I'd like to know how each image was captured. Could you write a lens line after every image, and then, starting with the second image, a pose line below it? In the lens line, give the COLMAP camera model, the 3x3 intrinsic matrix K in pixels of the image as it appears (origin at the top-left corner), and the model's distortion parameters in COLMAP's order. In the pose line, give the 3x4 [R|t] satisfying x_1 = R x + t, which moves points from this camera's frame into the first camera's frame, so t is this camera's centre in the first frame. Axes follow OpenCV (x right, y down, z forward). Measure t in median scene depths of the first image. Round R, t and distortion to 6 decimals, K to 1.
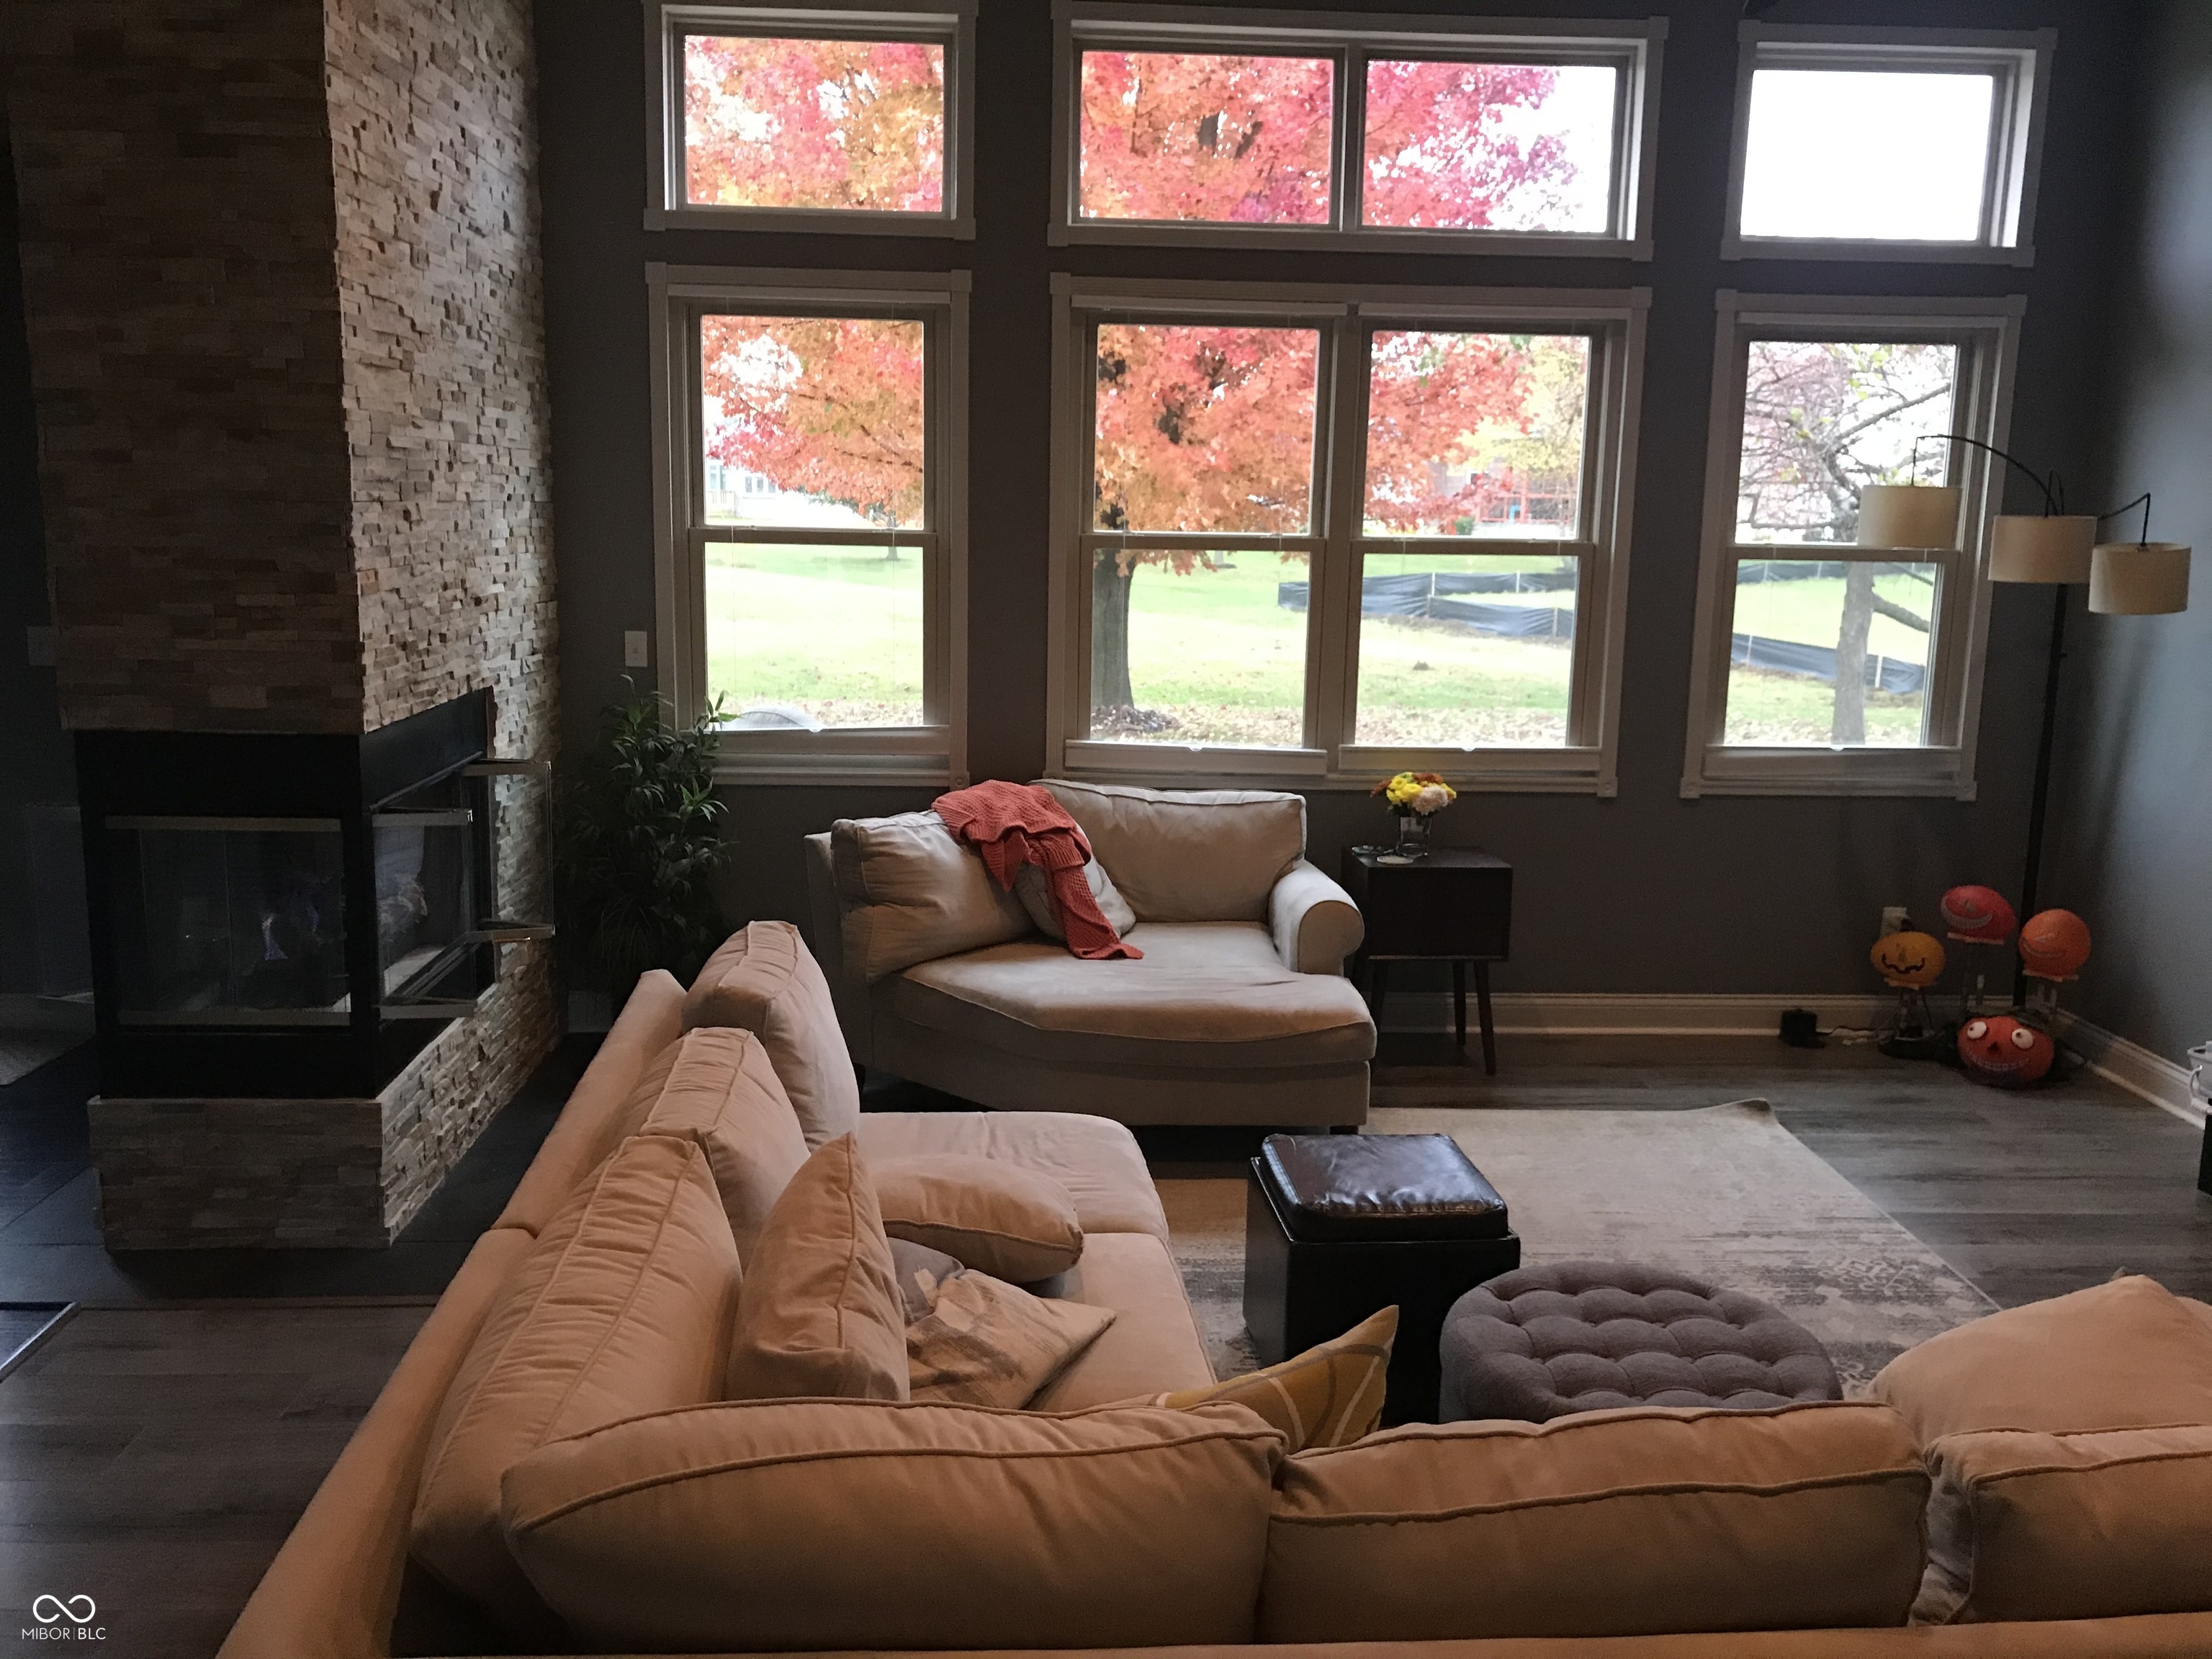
lens RADIAL K [[1842.2, 0, 1101.8], [0, 1842.2, 828.5], [0, 0, 1]] dist [-0.000459, 0.000666]
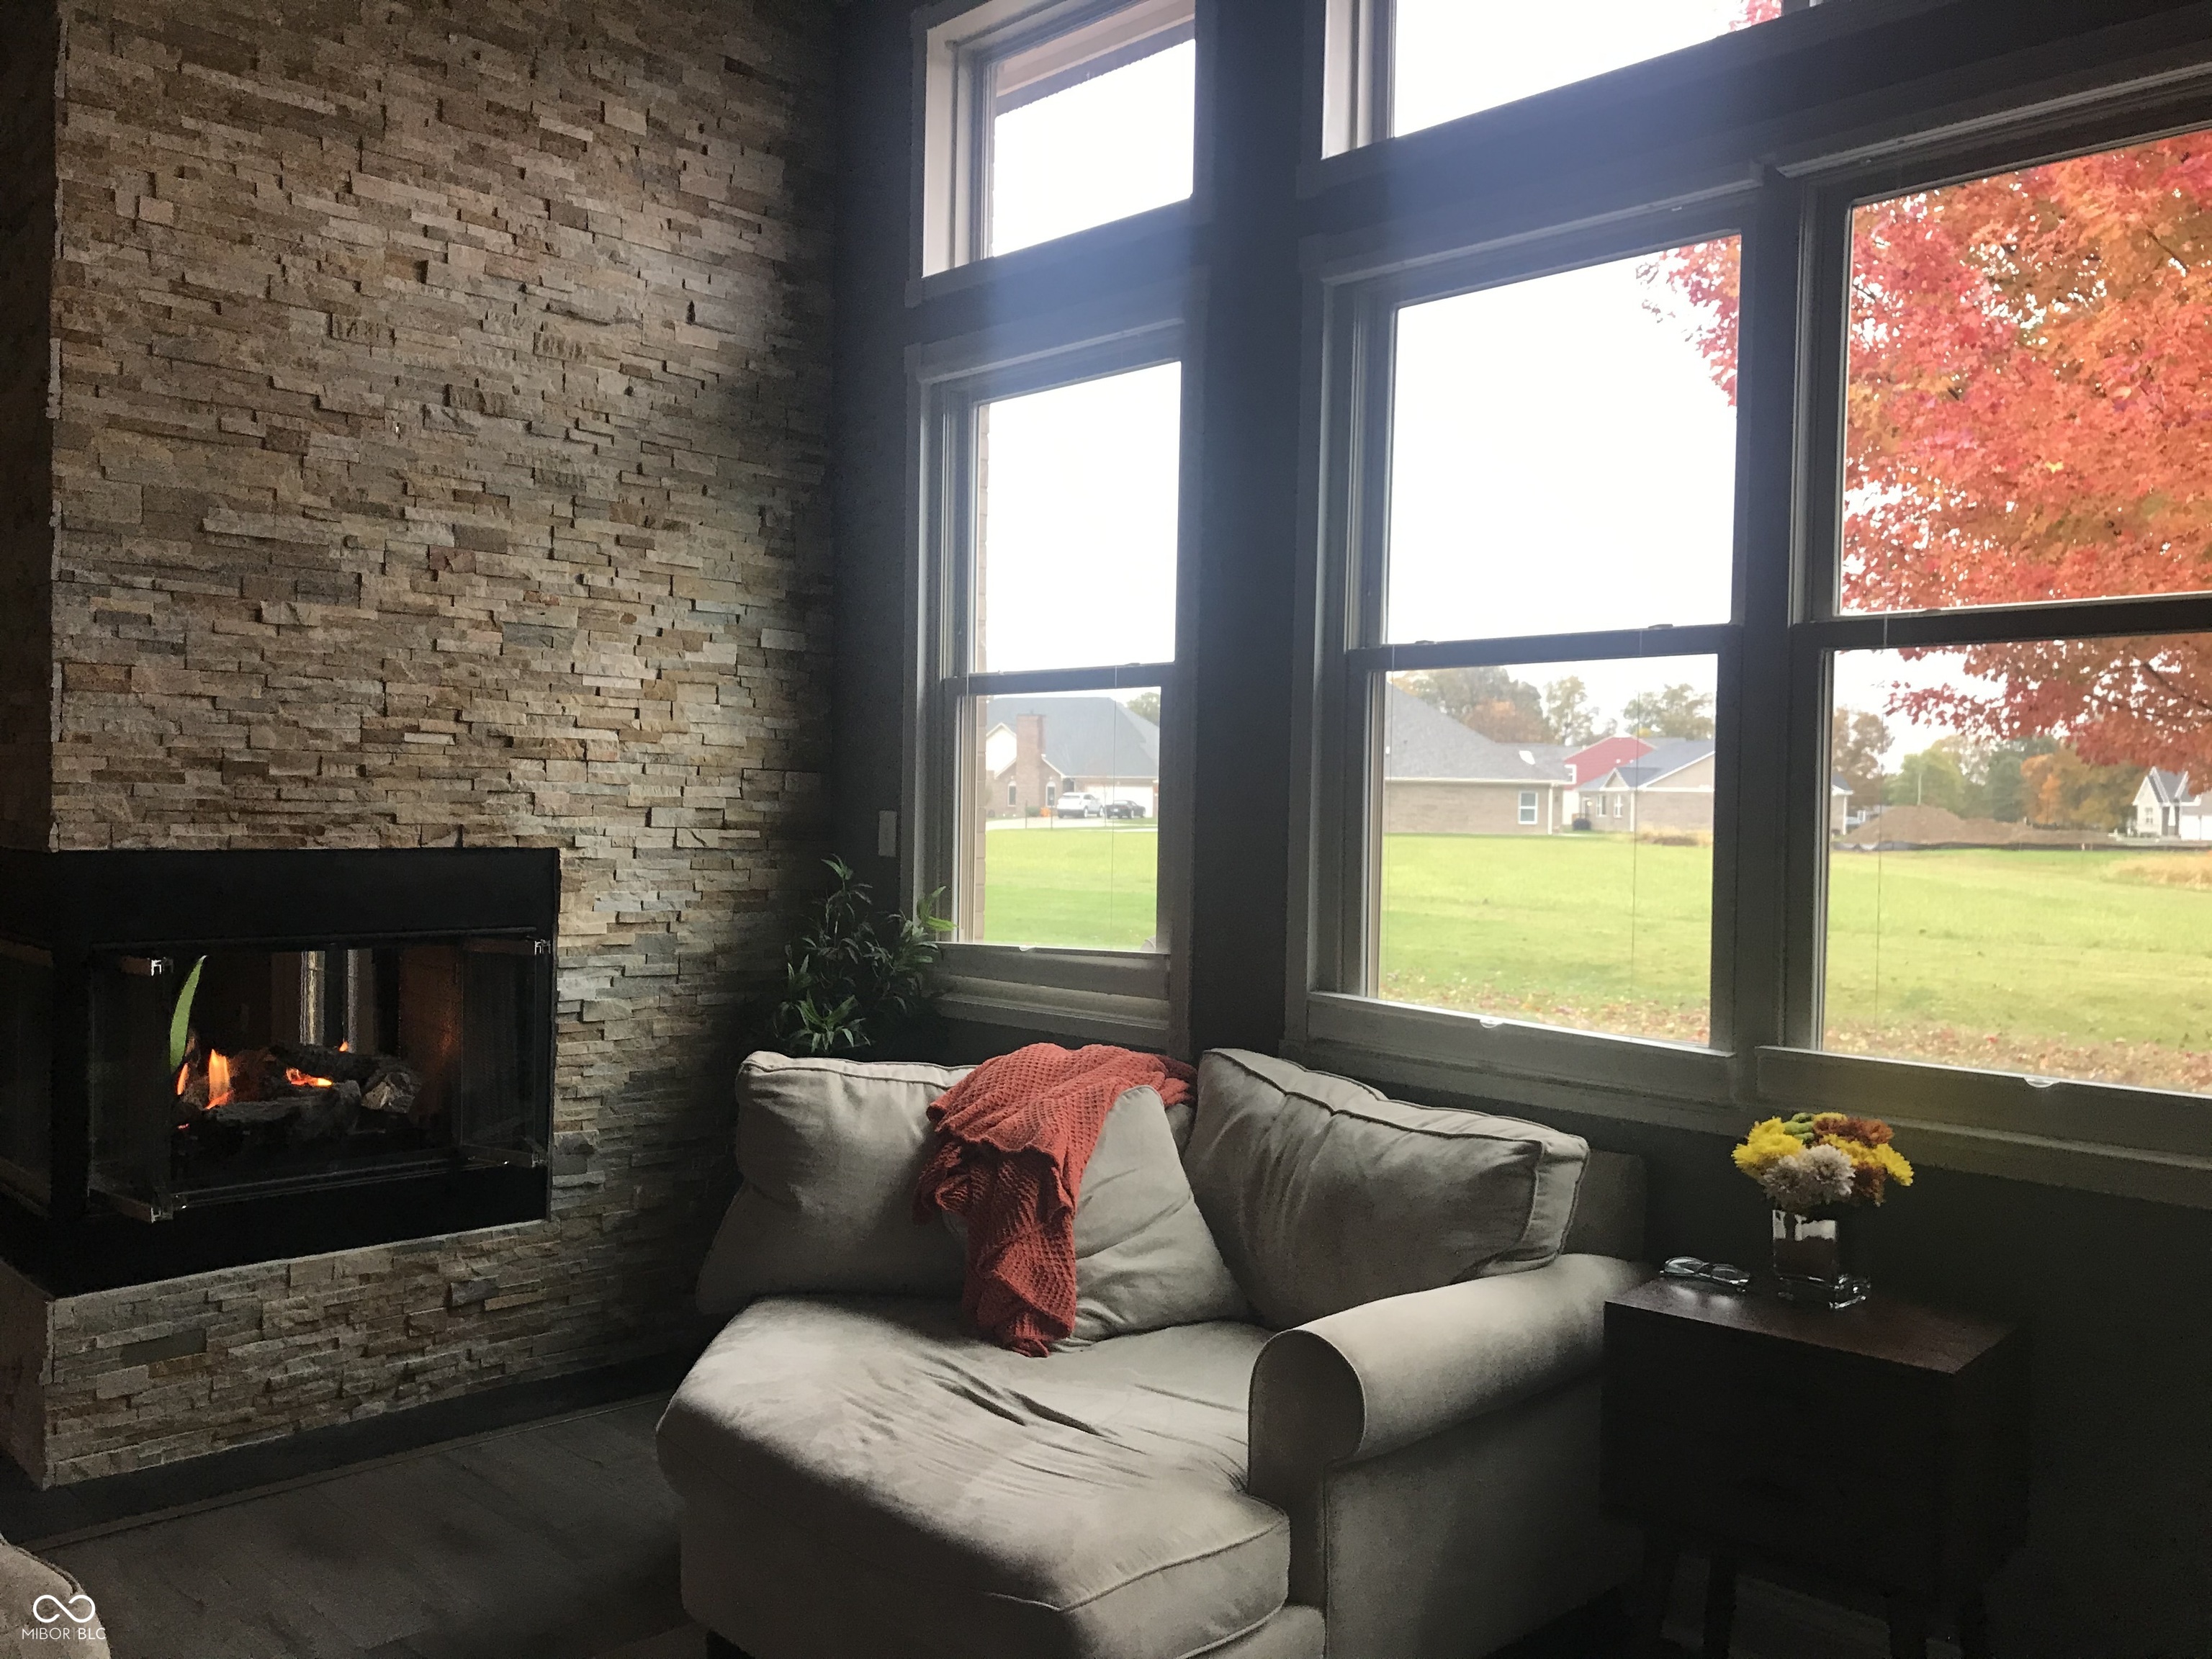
lens RADIAL K [[1842.2, 0, 1105.9], [0, 1842.2, 832.7], [0, 0, 1]] dist [-0.000459, 0.000666]
pose [[0.645007, 0.001953, -0.764174, 0.400793], [-0.139948, 0.983386, -0.115610, -0.021310], [0.751253, 0.181514, 0.634564, 0.584909]]
